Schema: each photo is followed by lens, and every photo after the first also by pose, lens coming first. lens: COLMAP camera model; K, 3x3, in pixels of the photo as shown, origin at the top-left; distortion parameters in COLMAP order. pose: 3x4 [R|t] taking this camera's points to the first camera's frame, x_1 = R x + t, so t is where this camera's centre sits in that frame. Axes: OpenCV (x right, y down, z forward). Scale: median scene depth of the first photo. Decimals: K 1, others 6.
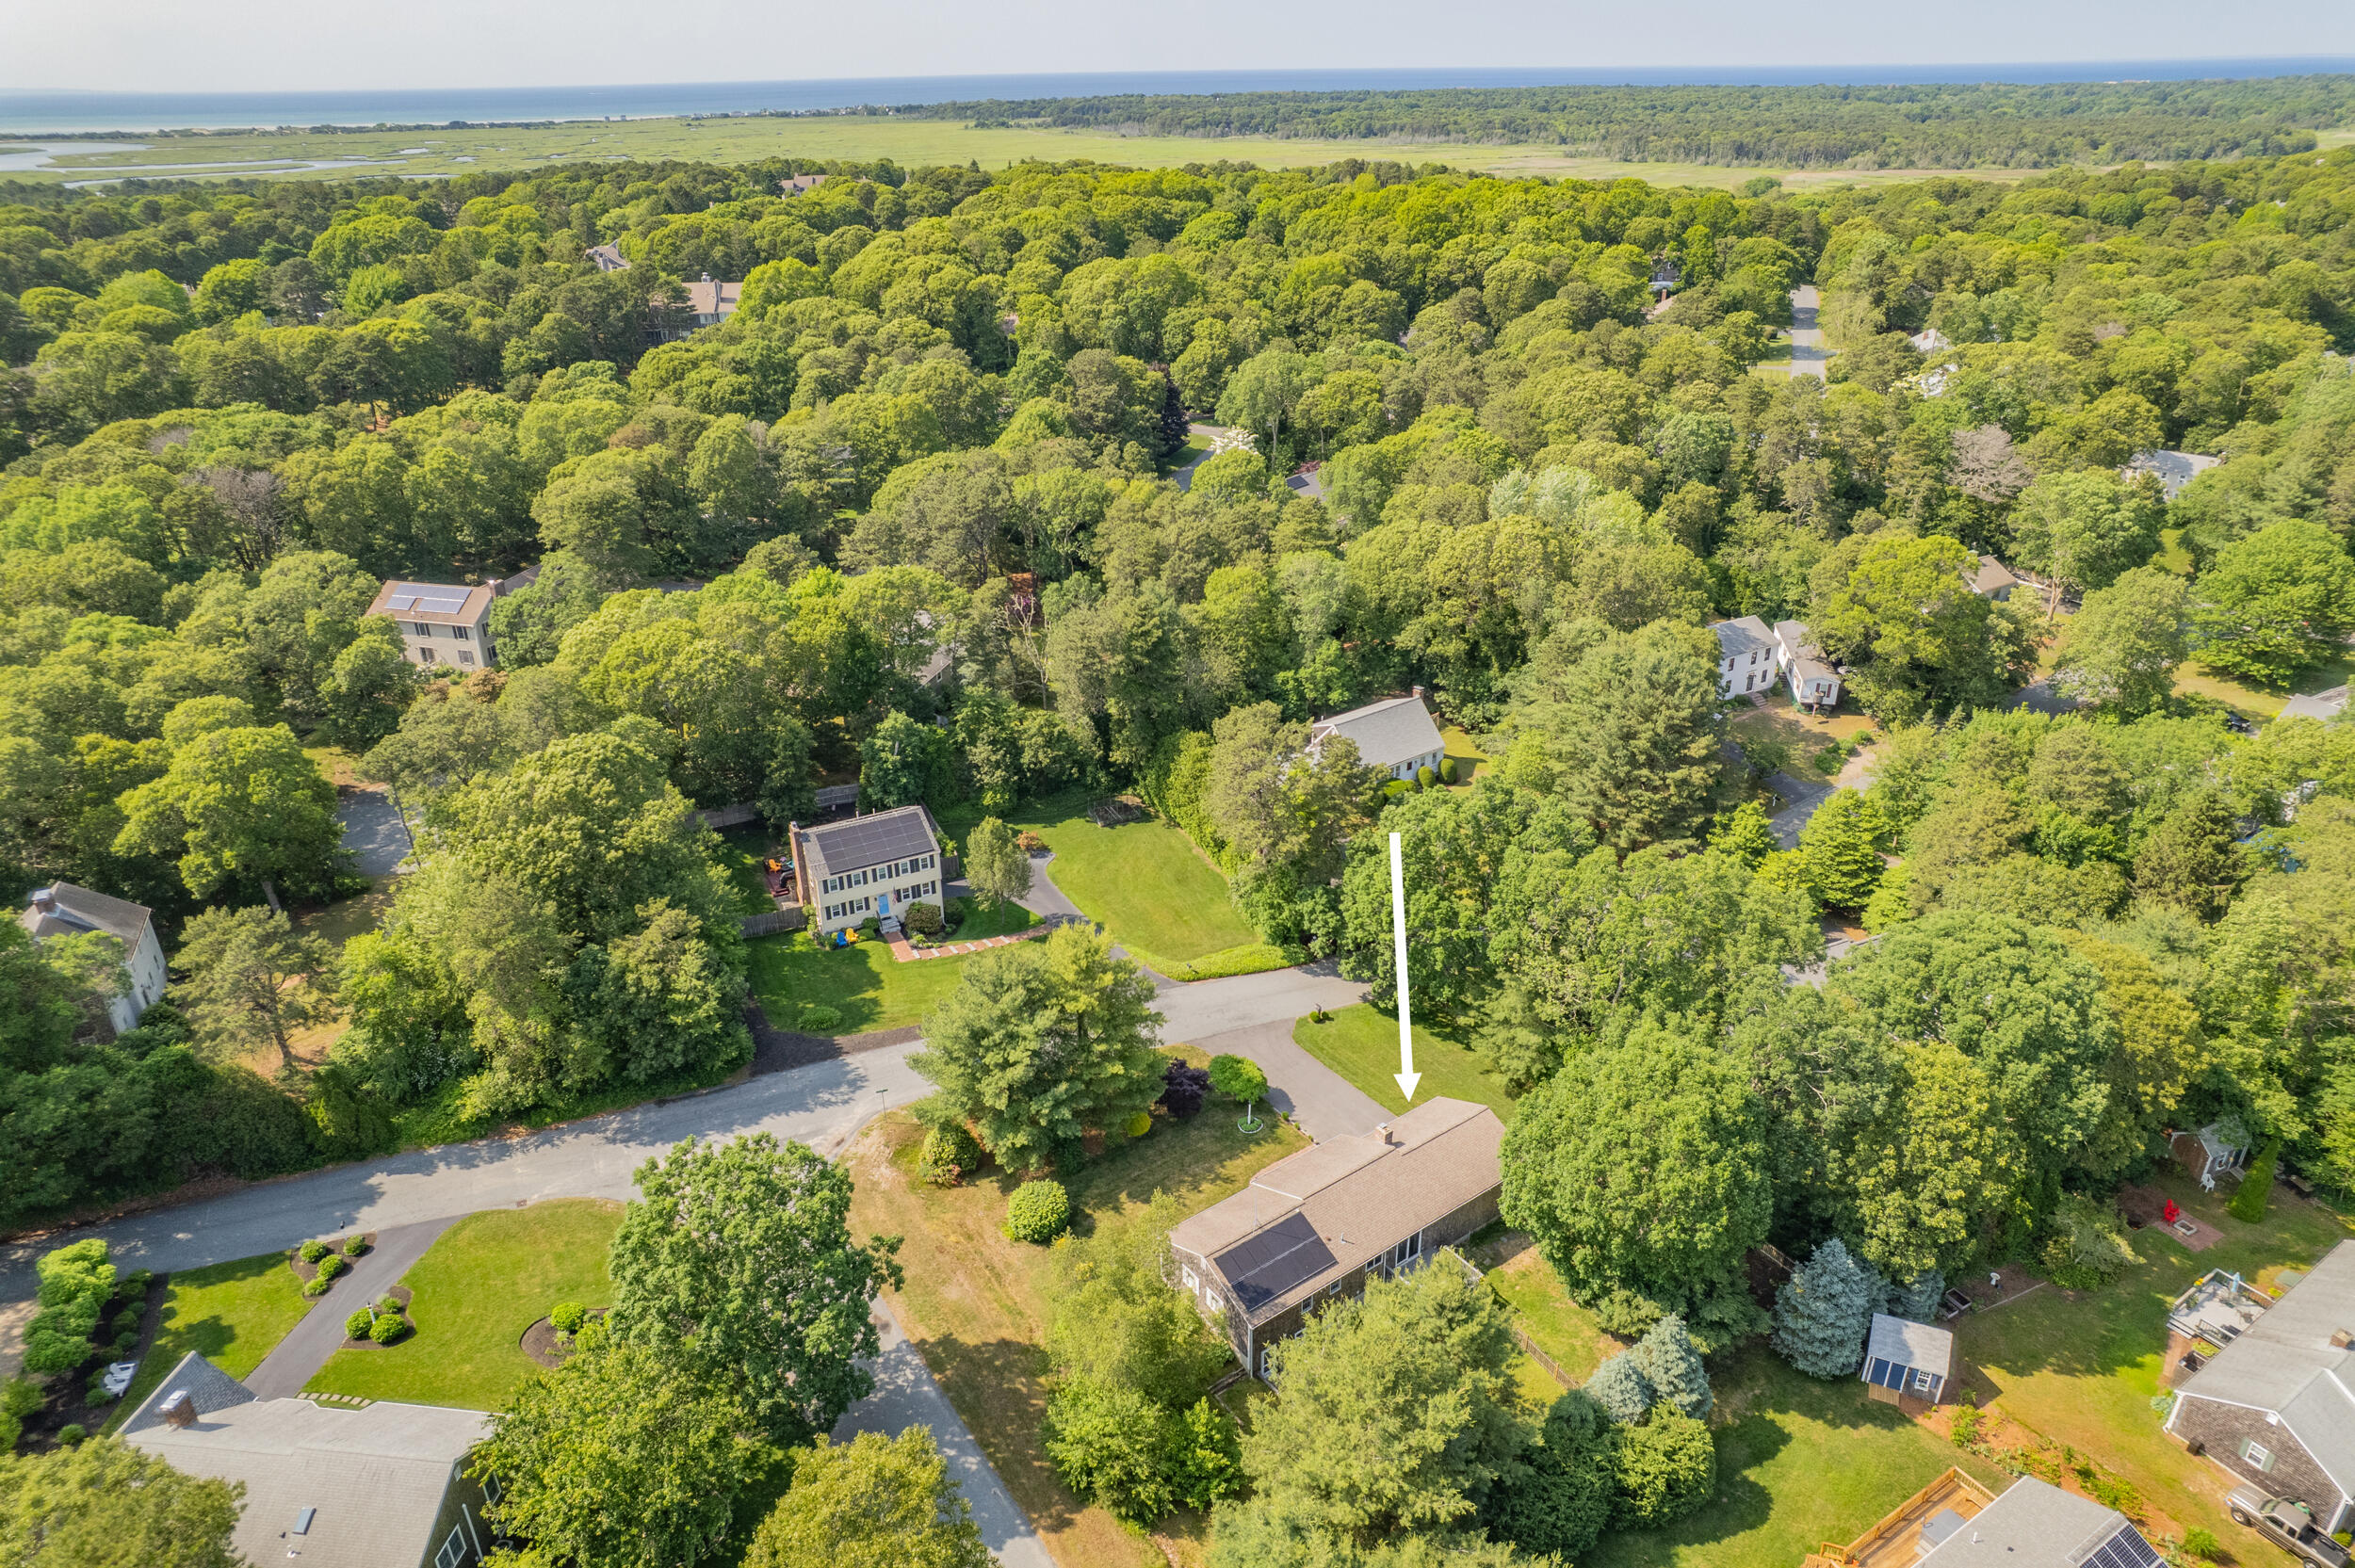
lens RADIAL K [[1497.0, 0, 1177.5], [0, 1497.0, 784.0], [0, 0, 1]] dist [-0.079133, 0.072544]
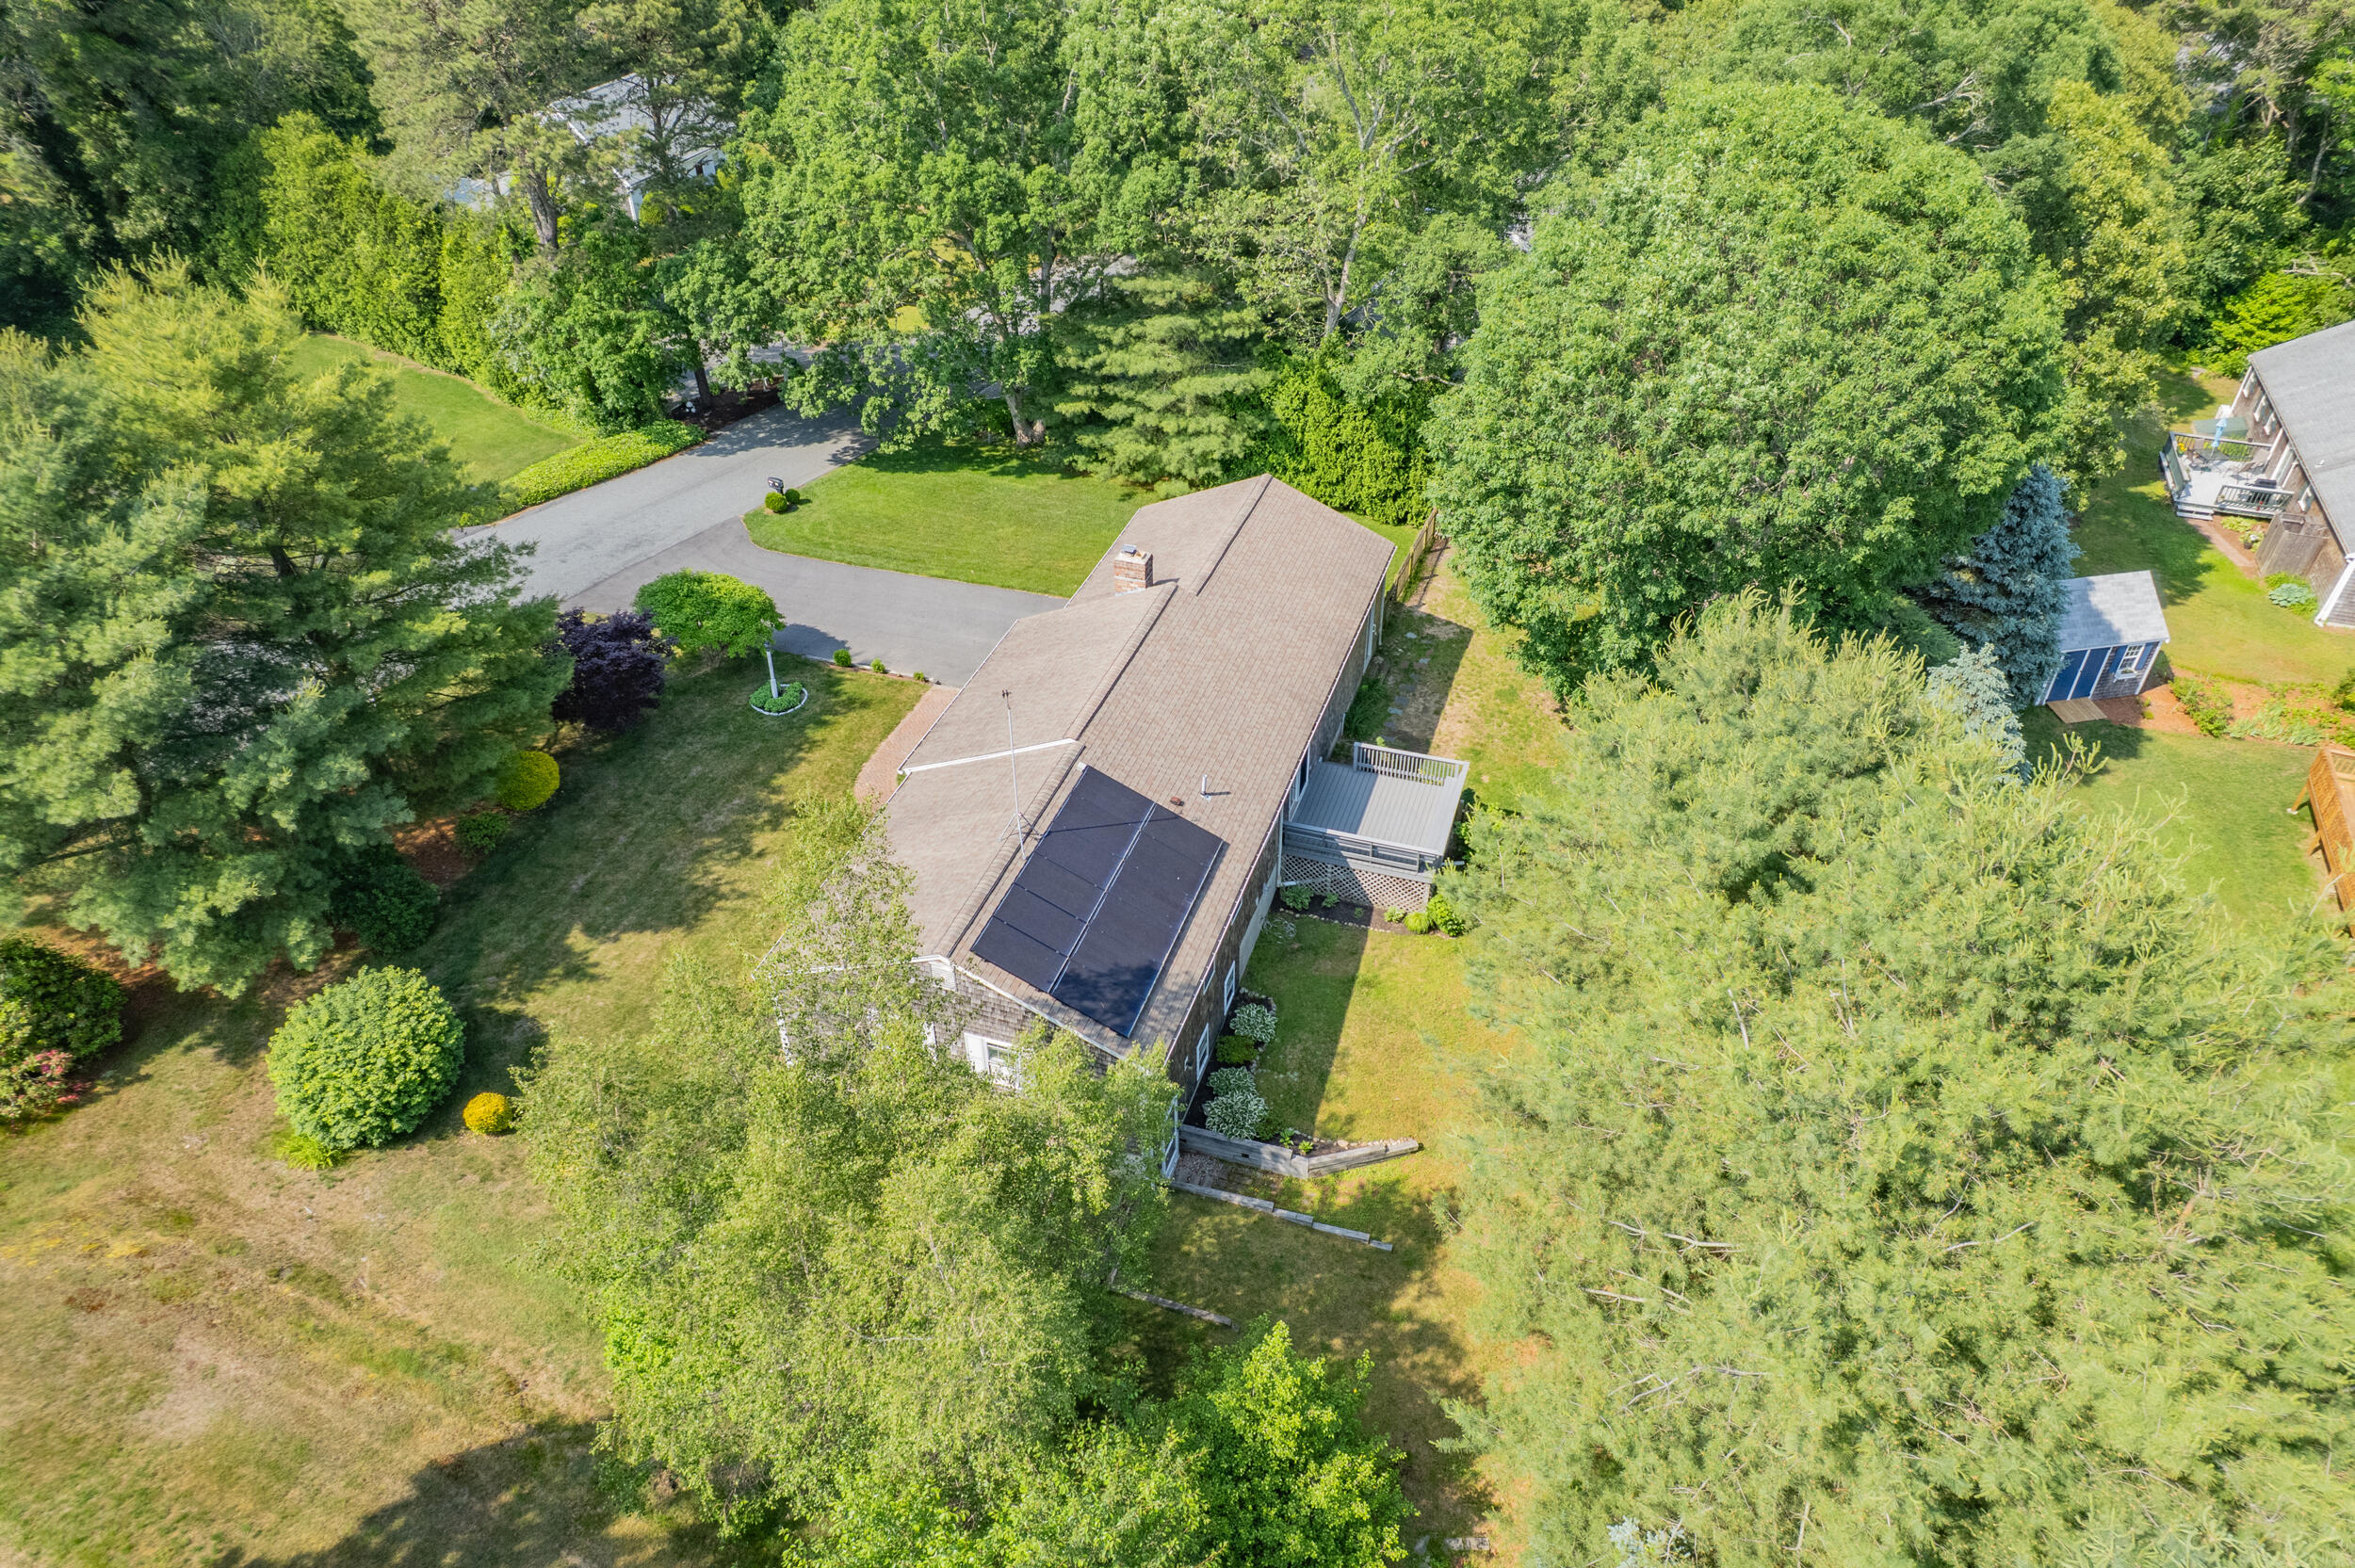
lens RADIAL K [[1497.3, 0, 1189.1], [0, 1497.3, 796.9], [0, 0, 1]] dist [-0.079155, 0.070066]
pose [[0.809858, -0.343754, 0.475355, -0.078978], [0.241378, 0.933815, 0.264057, 0.180763], [-0.534665, -0.099109, 0.839233, 0.599737]]
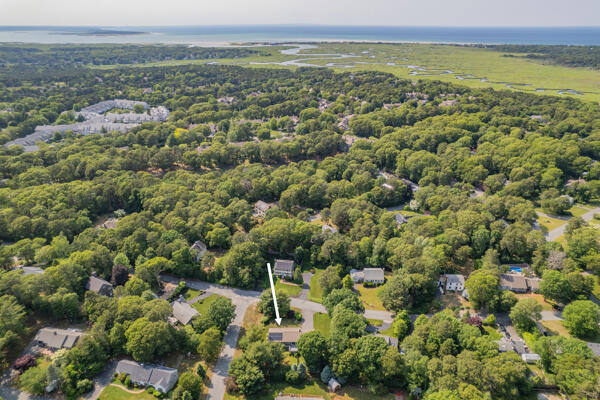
lens RADIAL K [[381.5, 0, 300.0], [0, 381.5, 200.0], [0, 0, 1]] dist [-0.079133, 0.072544]
pose [[0.803504, 0.261615, -0.534733, 0.968856], [-0.265592, 0.961446, 0.071297, -0.530995], [0.532769, 0.084734, 0.842008, -0.692881]]
